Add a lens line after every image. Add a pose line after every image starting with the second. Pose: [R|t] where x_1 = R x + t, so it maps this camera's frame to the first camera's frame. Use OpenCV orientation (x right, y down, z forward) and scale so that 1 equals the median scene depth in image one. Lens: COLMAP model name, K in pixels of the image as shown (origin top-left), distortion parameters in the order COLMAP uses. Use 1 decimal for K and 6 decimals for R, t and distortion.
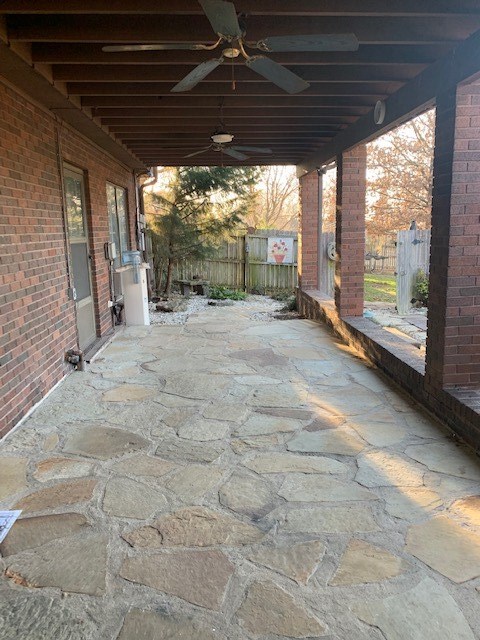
lens RADIAL K [[487.1, 0, 238.4], [0, 487.1, 324.2], [0, 0, 1]] dist [0.040621, -0.015217]
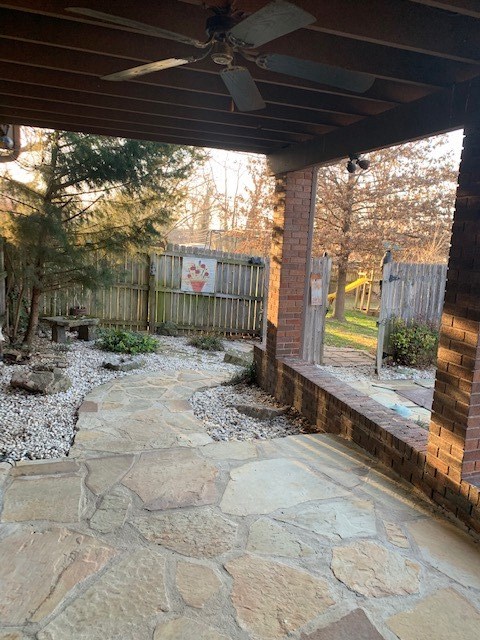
lens RADIAL K [[487.1, 0, 245.4], [0, 487.1, 313.6], [0, 0, 1]] dist [0.040621, -0.015217]
pose [[0.957244, 0.024463, 0.288247, -0.065710], [-0.015067, 0.999282, -0.034771, -0.082052], [-0.288890, 0.028942, 0.956925, 0.339027]]
